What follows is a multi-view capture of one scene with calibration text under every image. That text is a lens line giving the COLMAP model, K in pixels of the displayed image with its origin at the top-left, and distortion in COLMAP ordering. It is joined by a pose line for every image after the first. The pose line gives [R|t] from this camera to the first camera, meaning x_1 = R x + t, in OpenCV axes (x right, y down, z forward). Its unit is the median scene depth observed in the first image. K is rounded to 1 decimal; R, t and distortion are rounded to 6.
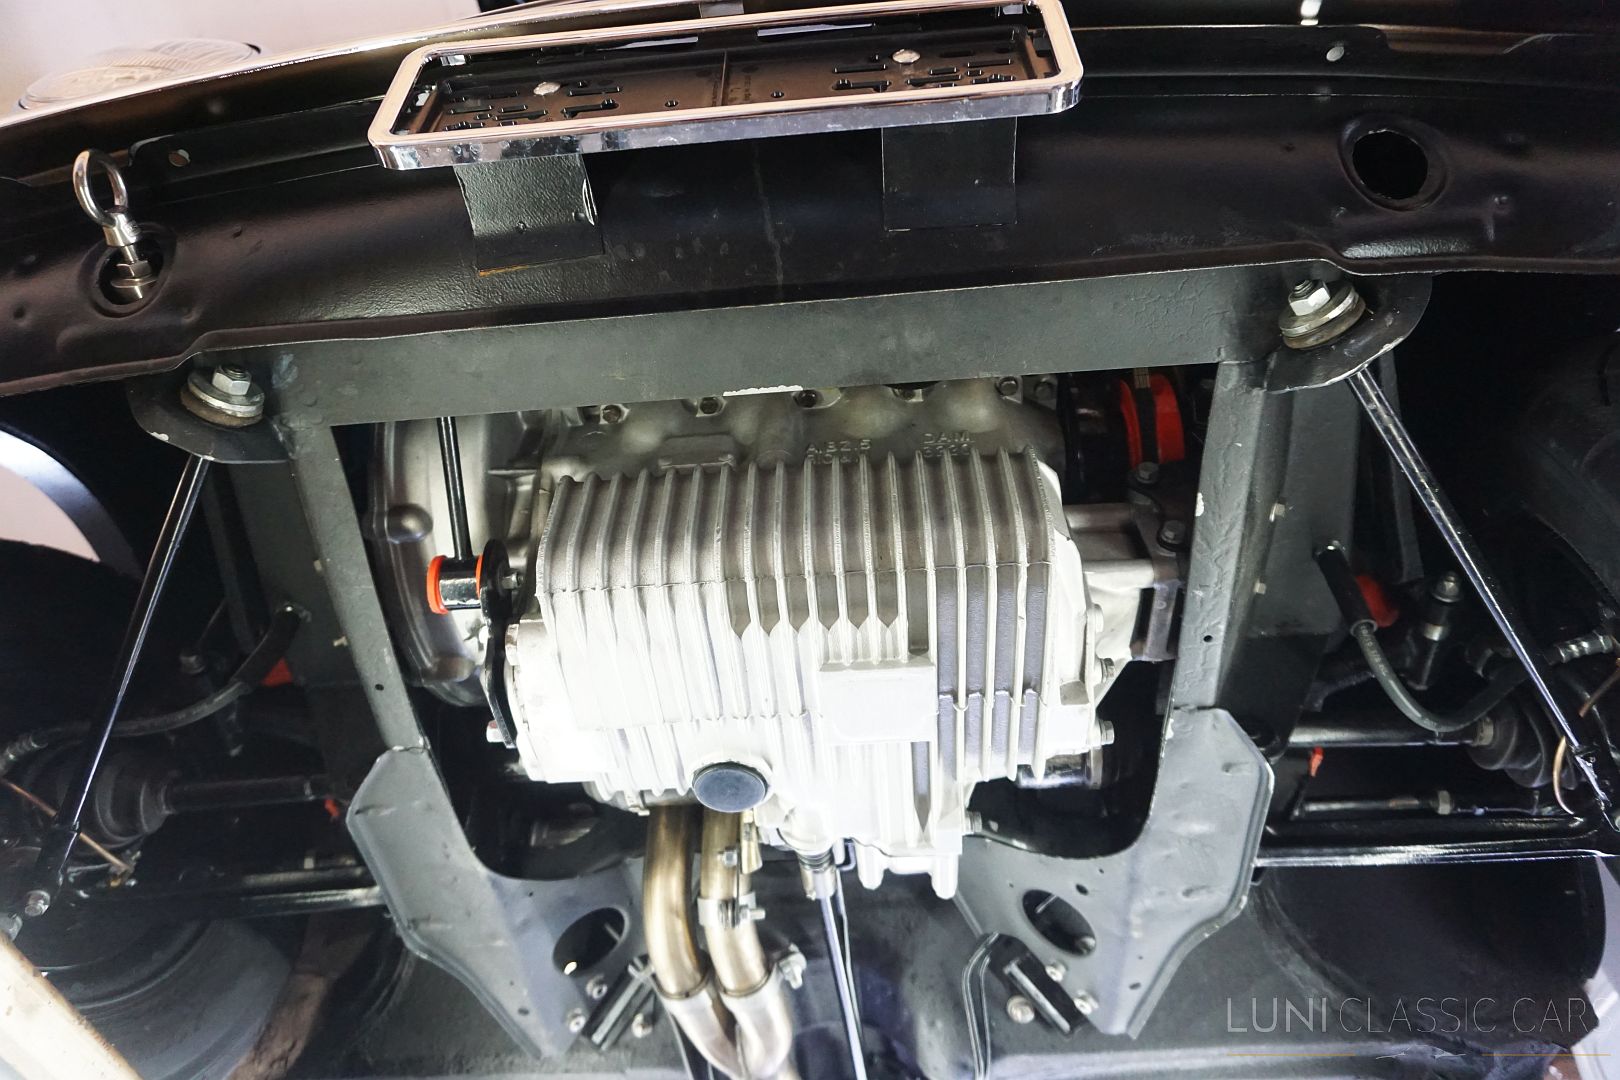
lens RADIAL K [[1142.1, 0, 810.0], [0, 1142.1, 540.0], [0, 0, 1]] dist [0.001033, 0.004111]
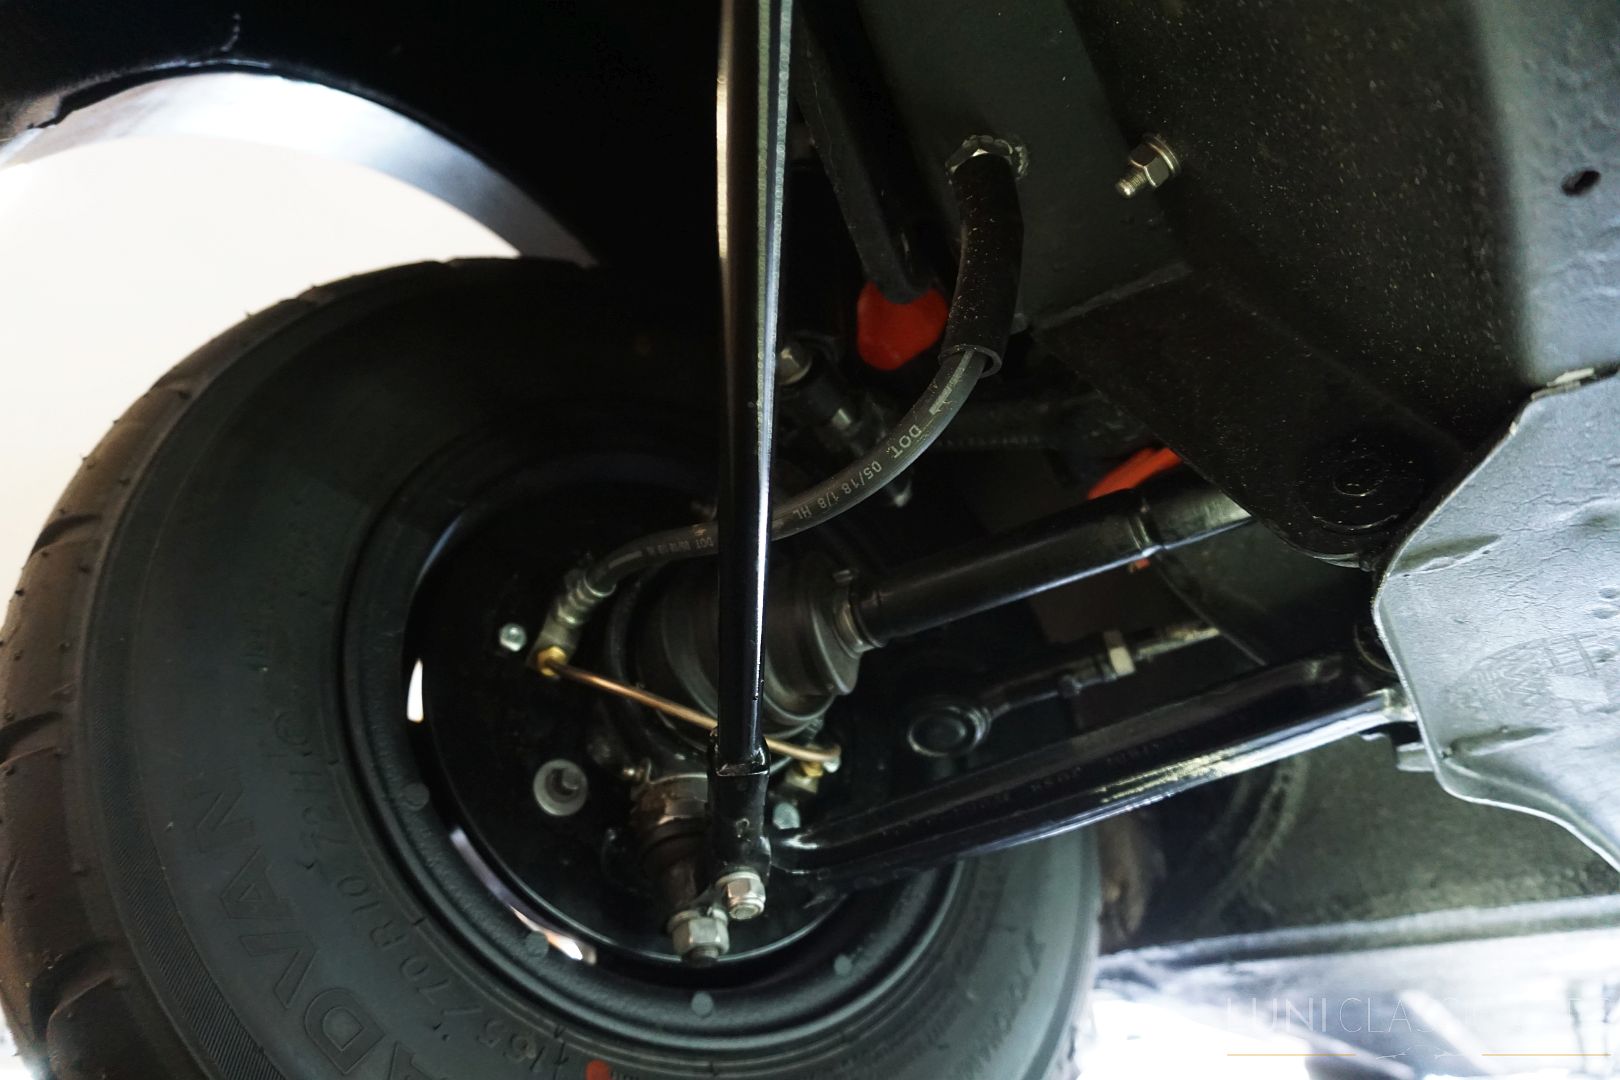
lens RADIAL K [[1142.1, 0, 810.0], [0, 1142.1, 540.0], [0, 0, 1]] dist [0.001033, 0.004111]
pose [[0.892570, -0.252046, -0.373888, -0.396609], [0.360441, 0.897034, 0.255759, 0.059019], [0.270927, -0.363047, 0.891513, 0.578958]]
